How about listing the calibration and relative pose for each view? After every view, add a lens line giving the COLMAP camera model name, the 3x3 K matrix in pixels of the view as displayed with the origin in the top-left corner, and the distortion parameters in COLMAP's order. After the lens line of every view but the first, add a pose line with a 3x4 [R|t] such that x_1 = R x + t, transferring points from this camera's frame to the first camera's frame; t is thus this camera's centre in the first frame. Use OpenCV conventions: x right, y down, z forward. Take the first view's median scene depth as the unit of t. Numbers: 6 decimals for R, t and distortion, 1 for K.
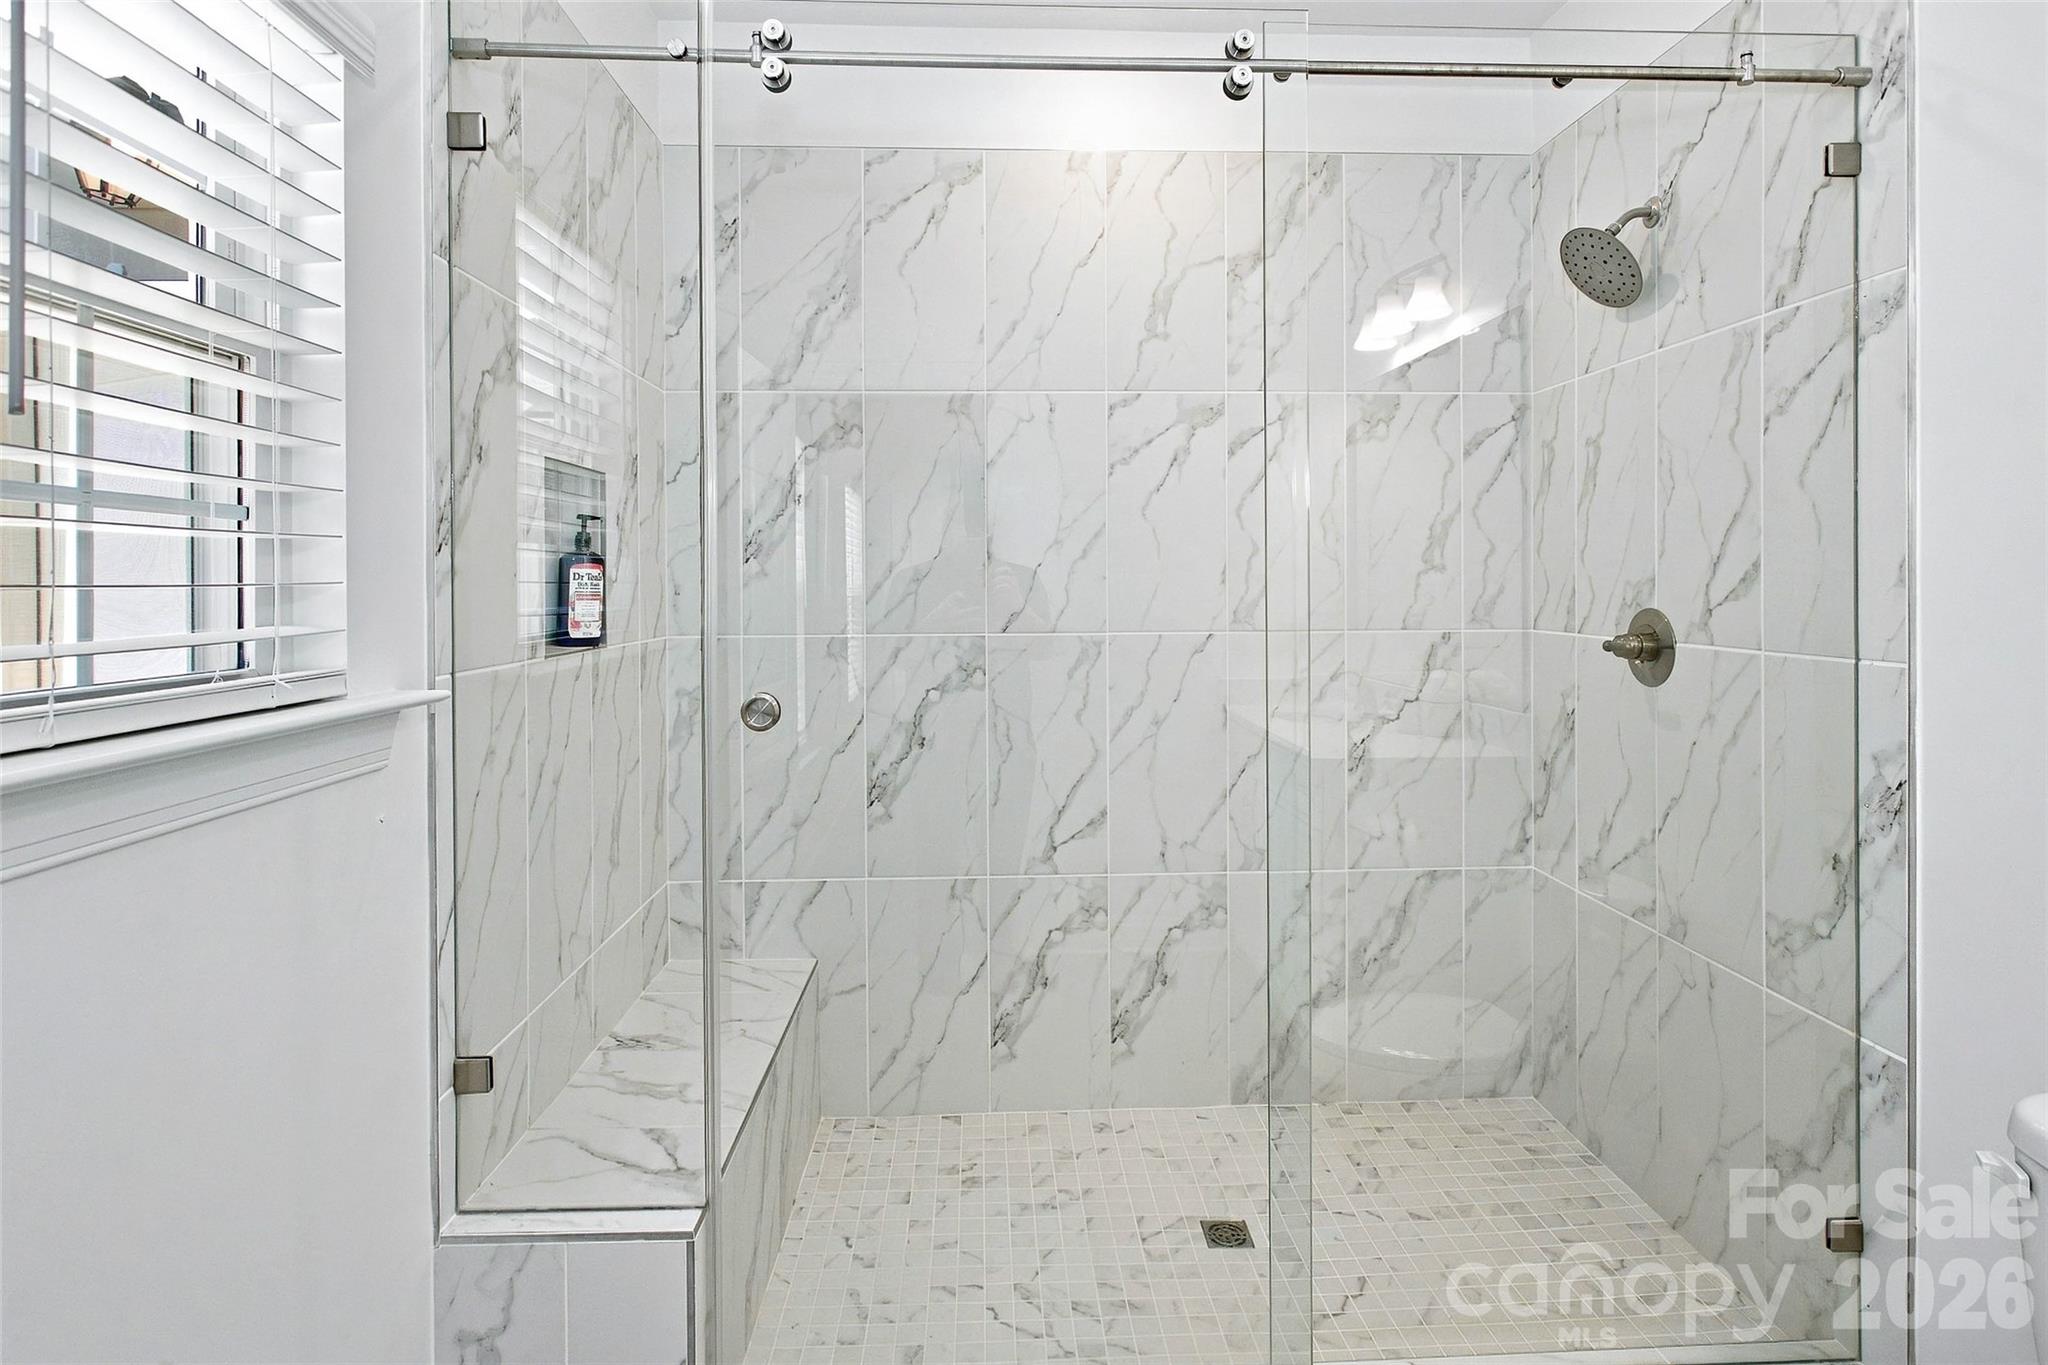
lens RADIAL K [[1090.8, 0, 1020.3], [0, 1090.8, 594.3], [0, 0, 1]] dist [-0.005037, 0.001184]
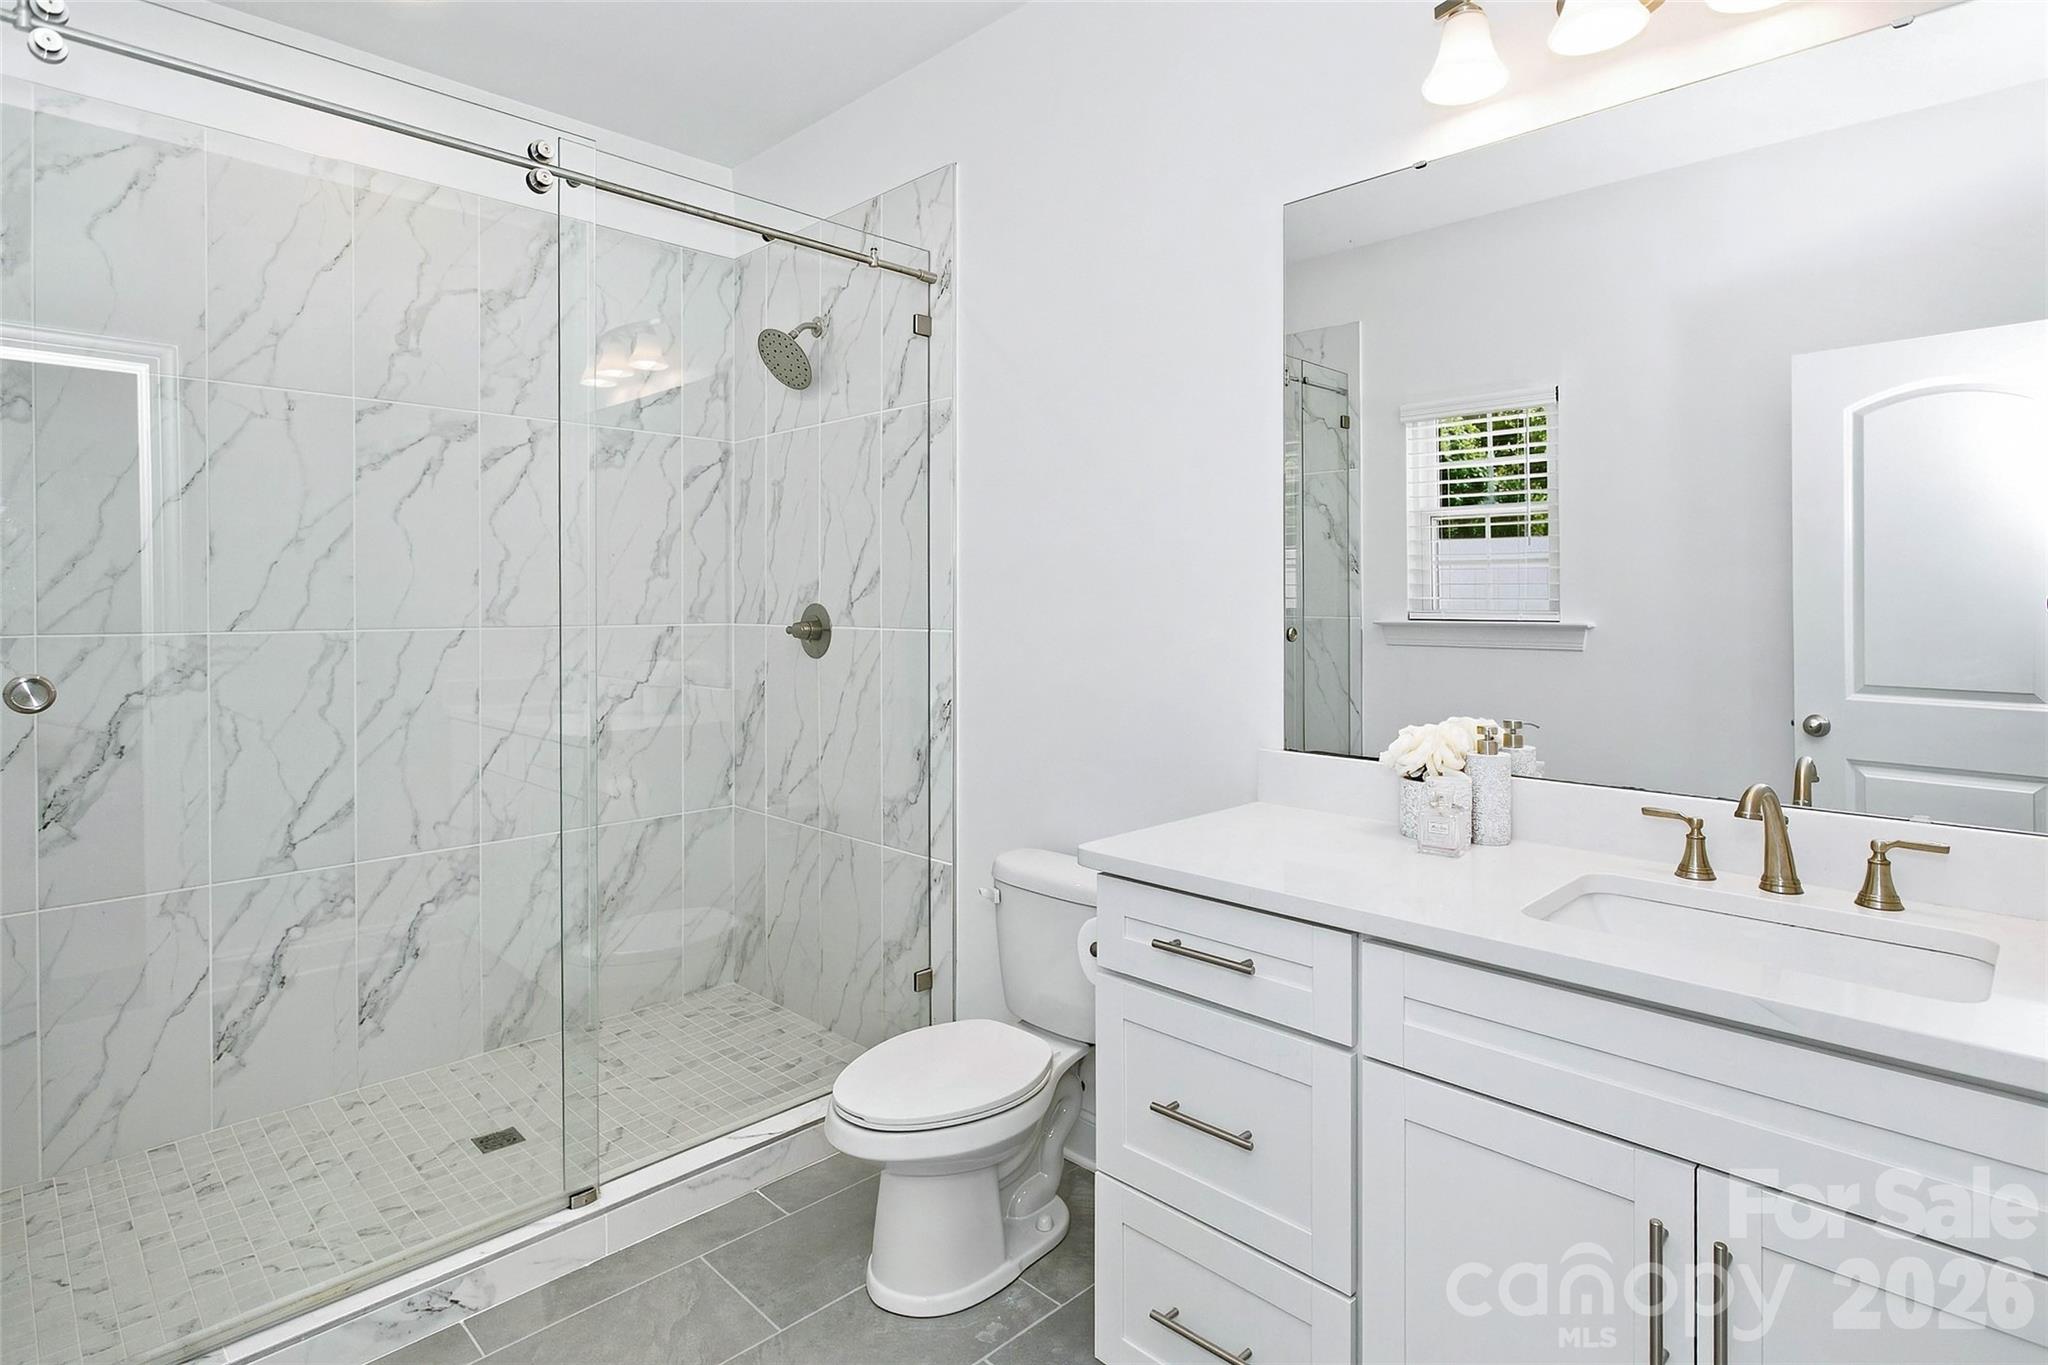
lens RADIAL K [[1129.3, 0, 989.7], [0, 1129.3, 616.1], [0, 0, 1]] dist [0.001408, 0.000709]
pose [[0.766946, 0.003182, 0.641703, -0.182625], [-0.000196, 0.999989, -0.004725, 0.033776], [-0.641711, 0.003498, 0.766938, -0.262175]]
